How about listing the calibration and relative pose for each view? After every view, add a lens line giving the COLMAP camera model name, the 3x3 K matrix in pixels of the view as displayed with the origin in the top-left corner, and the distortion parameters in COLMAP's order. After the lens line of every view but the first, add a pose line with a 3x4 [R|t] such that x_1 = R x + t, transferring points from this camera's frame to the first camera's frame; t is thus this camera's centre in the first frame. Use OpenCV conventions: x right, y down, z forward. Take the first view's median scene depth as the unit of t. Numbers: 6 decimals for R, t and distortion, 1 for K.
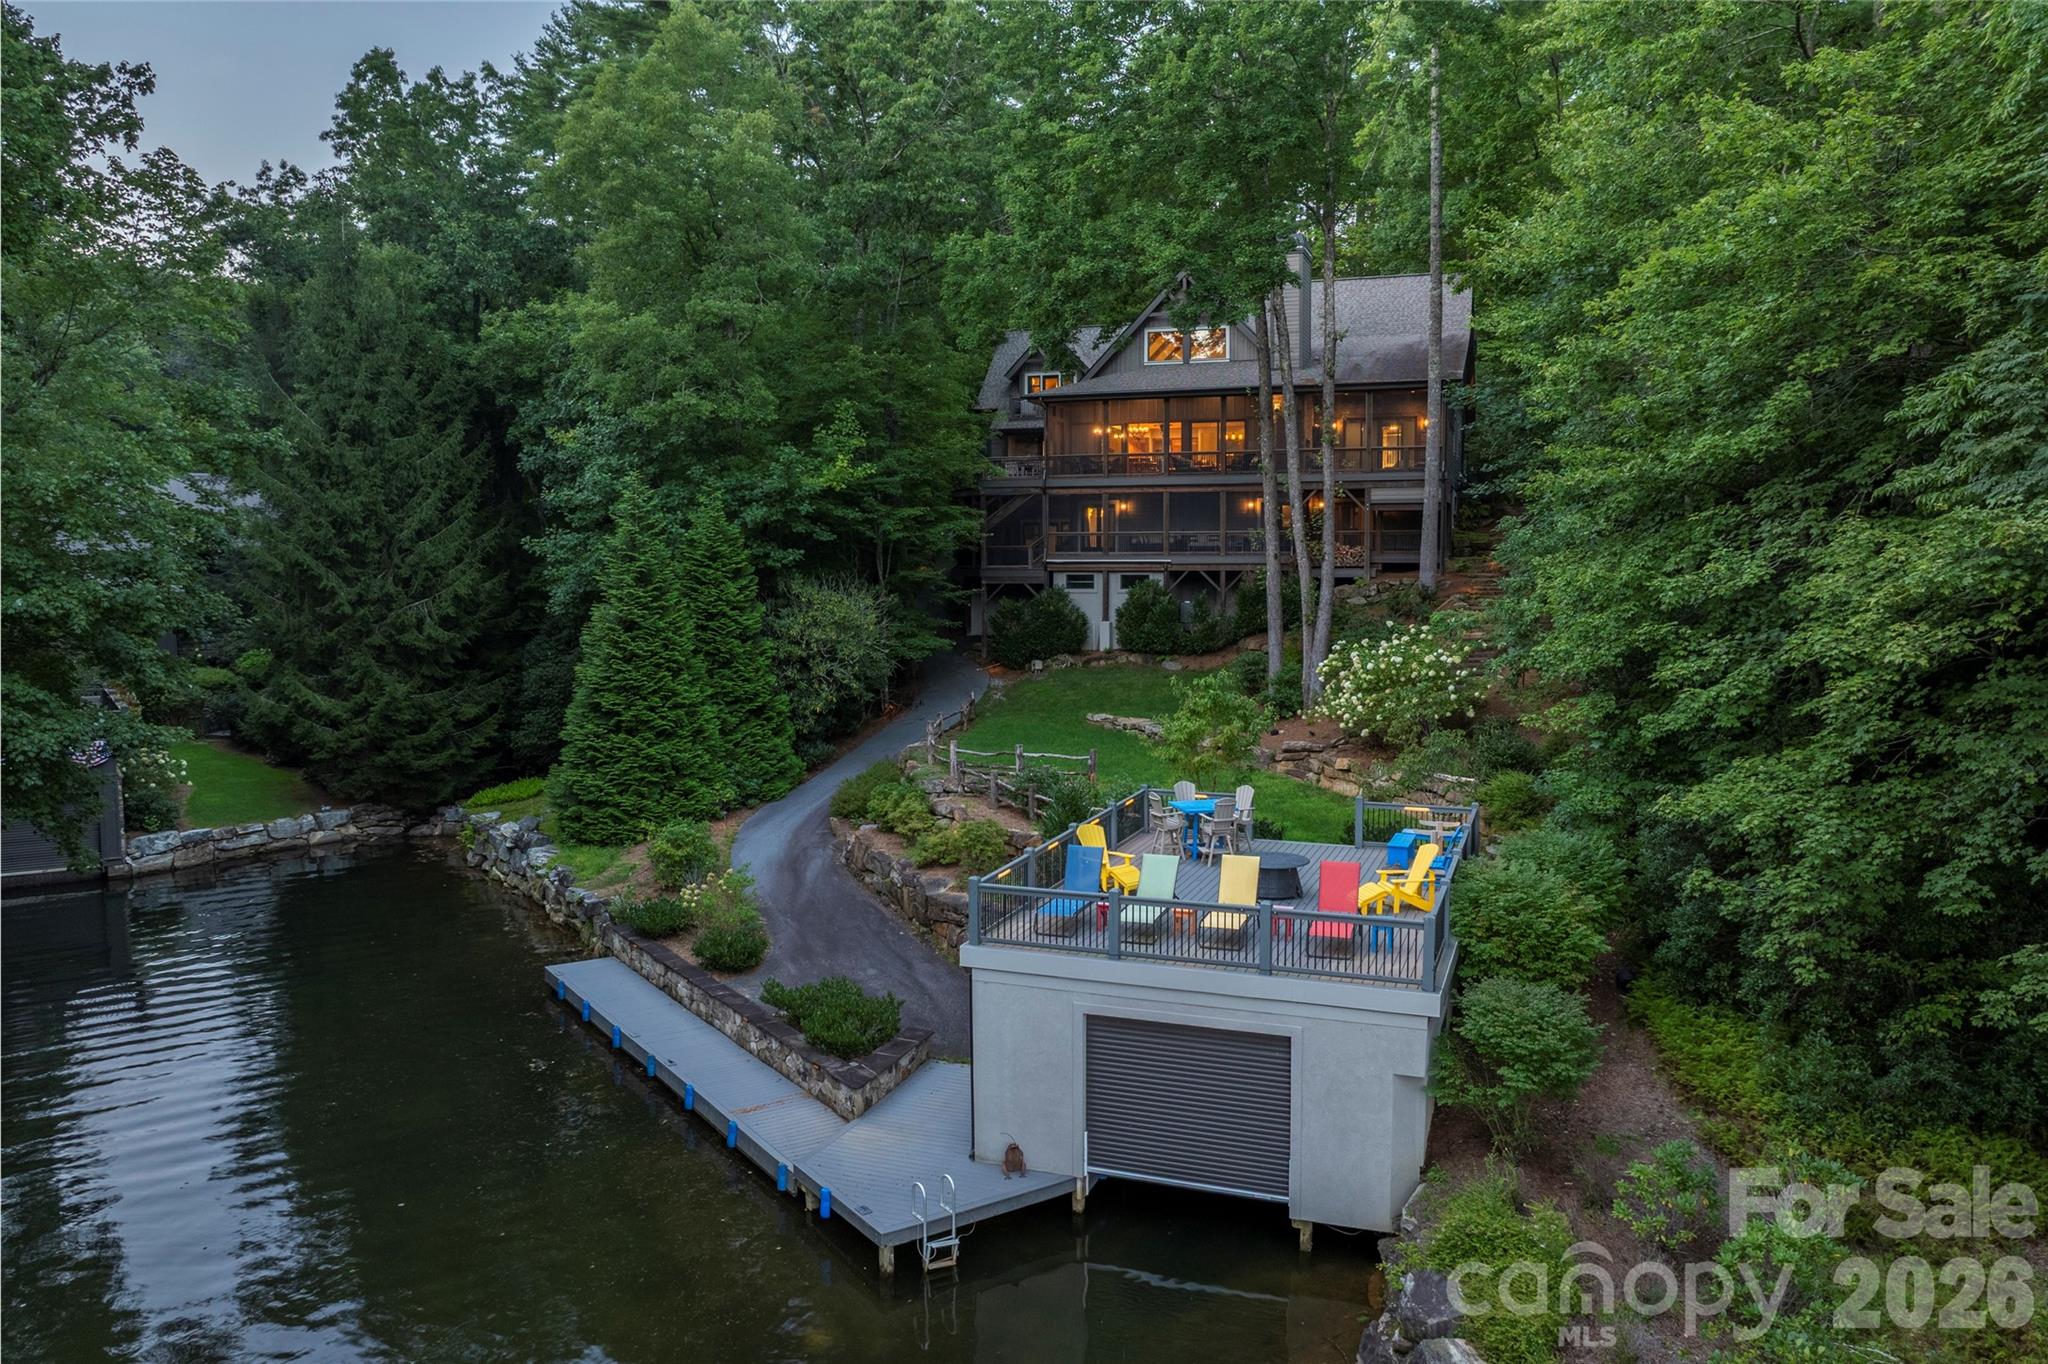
lens RADIAL K [[1443.5, 0, 1055.0], [0, 1443.5, 687.1], [0, 0, 1]] dist [-0.028154, 0.000950]
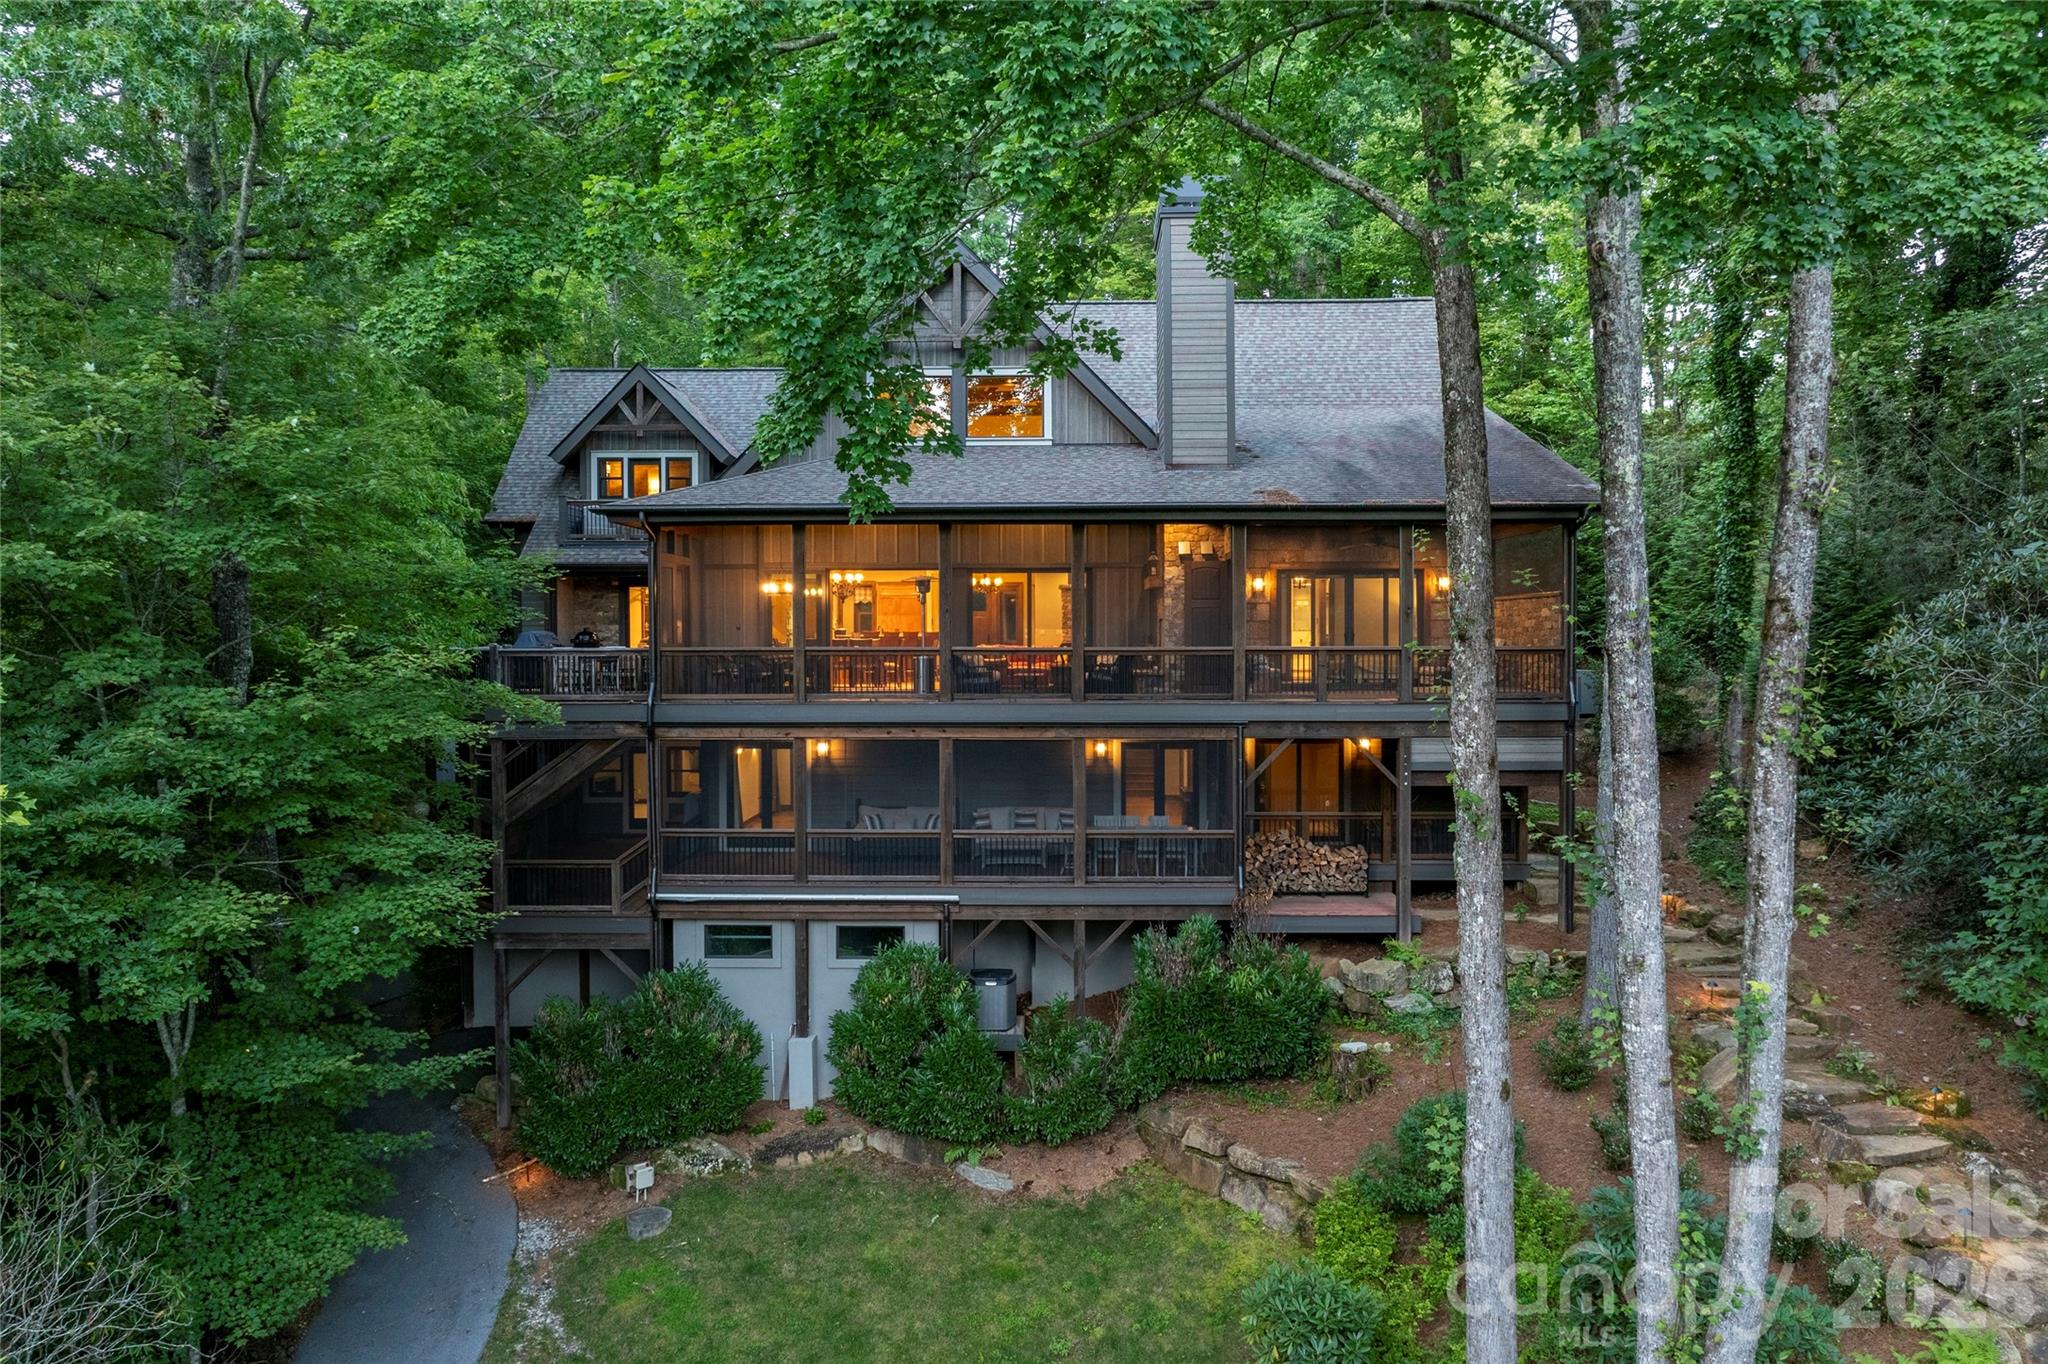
lens RADIAL K [[1443.5, 0, 1055.0], [0, 1443.5, 687.1], [0, 0, 1]] dist [-0.028154, 0.000950]
pose [[0.954731, -0.007629, 0.297372, -0.027768], [0.024988, 0.998195, -0.054619, -0.175589], [-0.296419, 0.059577, 0.953198, 0.801923]]
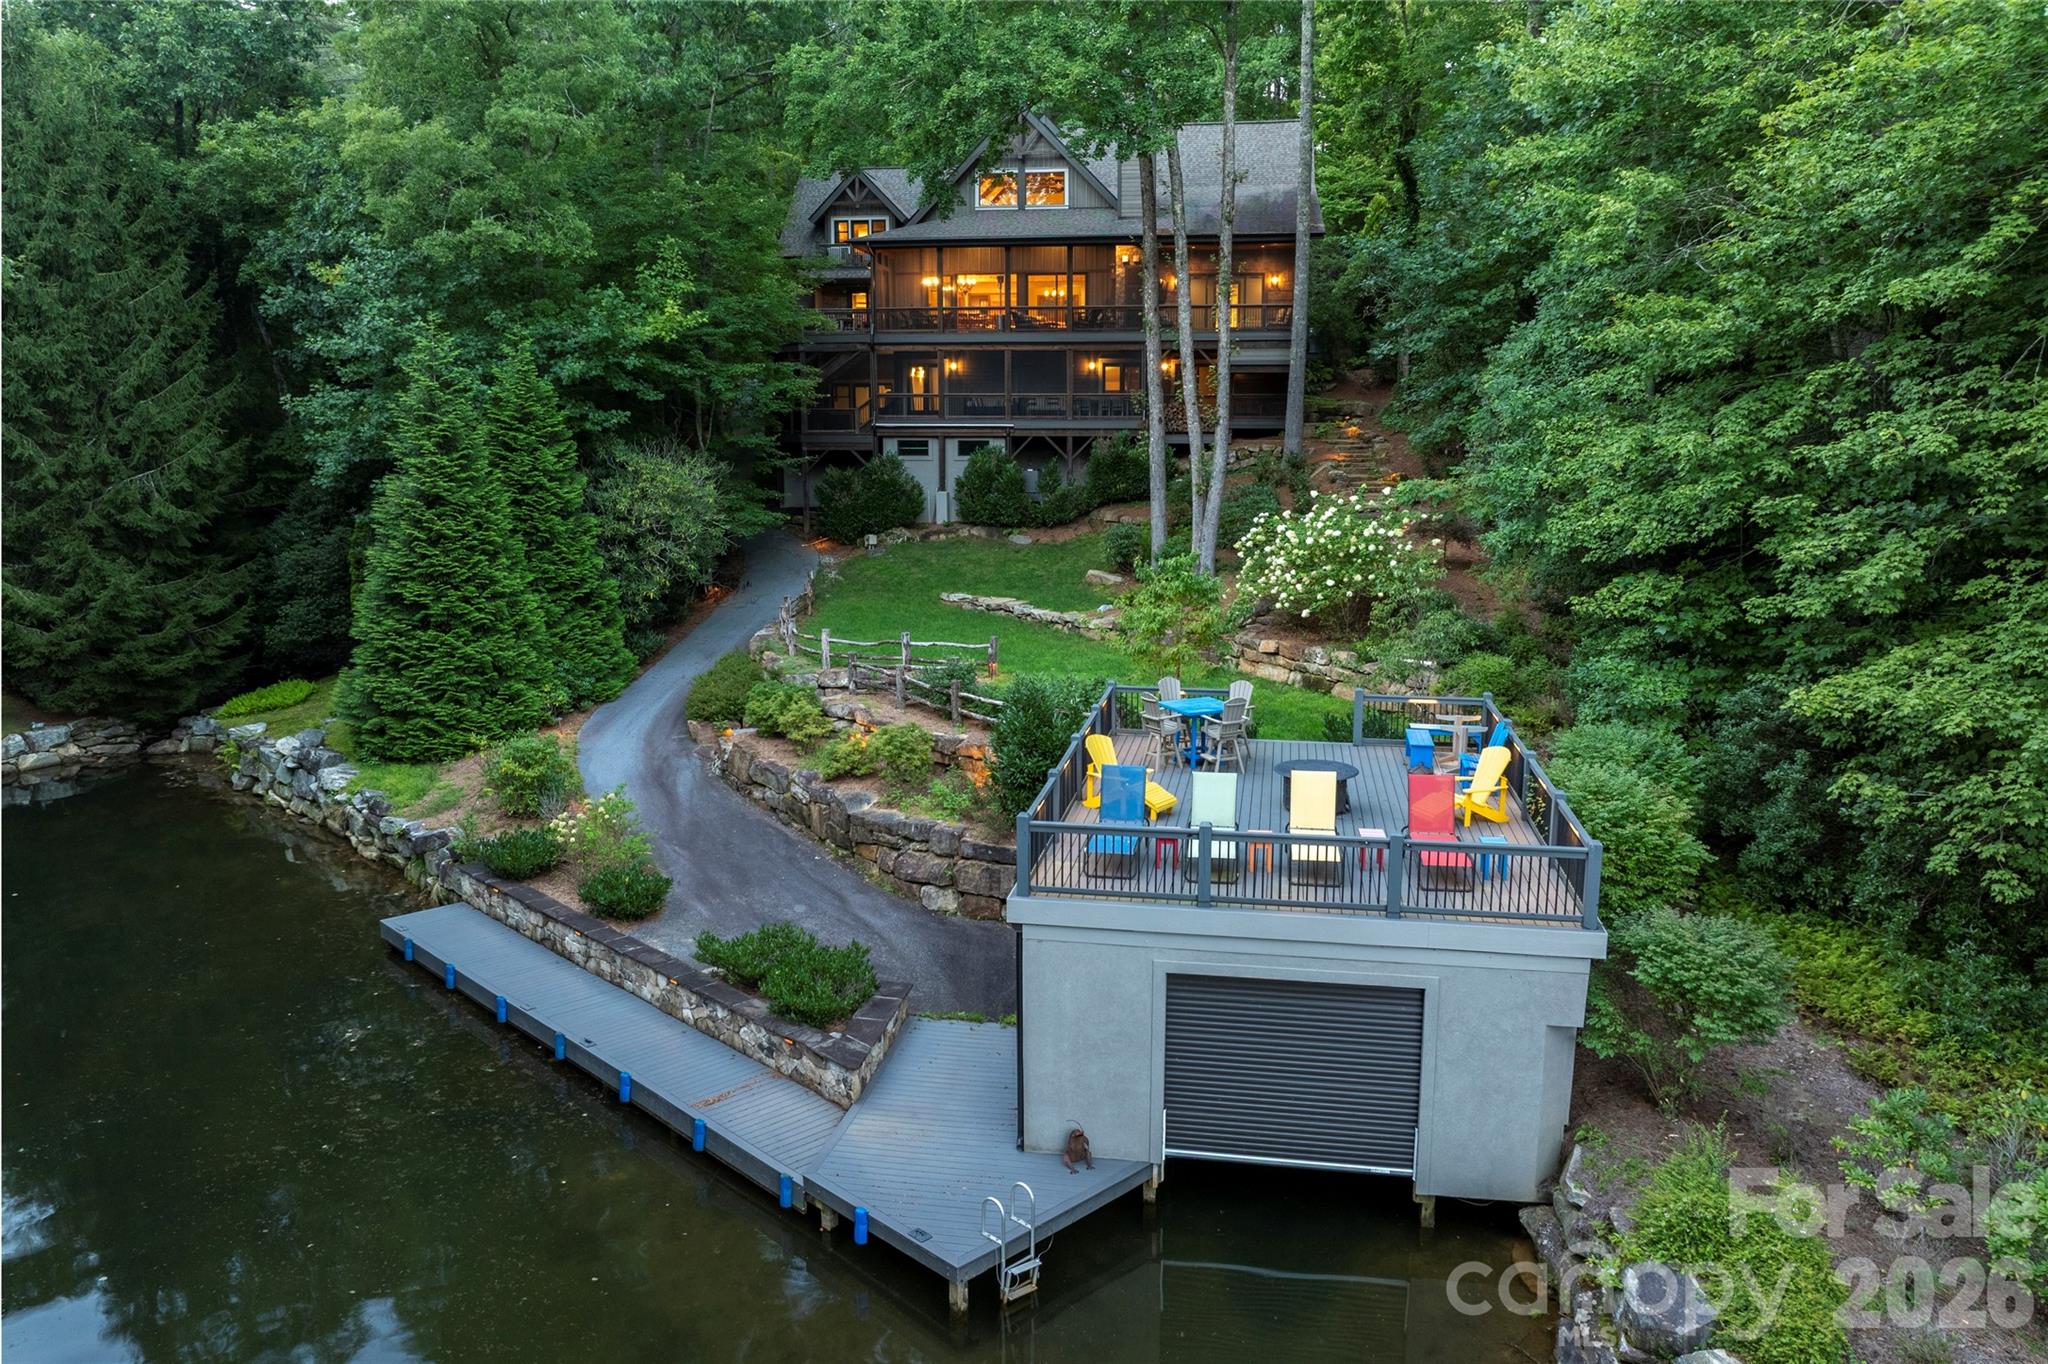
lens RADIAL K [[1443.3, 0, 1057.2], [0, 1443.3, 672.9], [0, 0, 1]] dist [-0.051580, 0.026615]
pose [[0.982540, -0.027282, 0.184042, -0.092771], [0.012349, 0.996572, 0.081801, -0.006414], [-0.185642, -0.078100, 0.979509, 0.107144]]
